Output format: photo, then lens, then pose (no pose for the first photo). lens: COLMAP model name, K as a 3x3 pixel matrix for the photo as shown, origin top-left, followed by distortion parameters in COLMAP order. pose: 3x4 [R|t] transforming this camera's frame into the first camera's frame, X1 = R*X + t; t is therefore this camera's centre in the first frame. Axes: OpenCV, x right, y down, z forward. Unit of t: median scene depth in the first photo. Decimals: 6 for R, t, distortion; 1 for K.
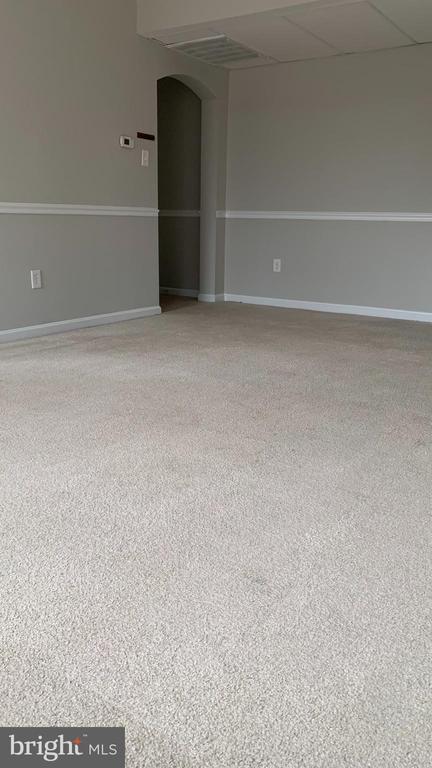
lens RADIAL K [[578.2, 0, 215.1], [0, 578.2, 365.1], [0, 0, 1]] dist [0.118814, -0.208332]
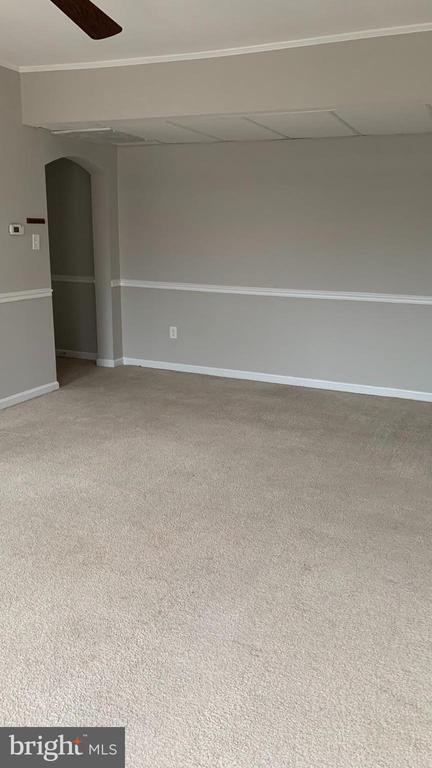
lens RADIAL K [[578.2, 0, 215.1], [0, 578.2, 365.1], [0, 0, 1]] dist [0.118814, -0.208332]
pose [[0.984832, -0.044881, 0.167604, 0.005227], [0.049267, 0.998541, -0.022101, -0.104901], [-0.166368, 0.030023, 0.985607, -0.035569]]
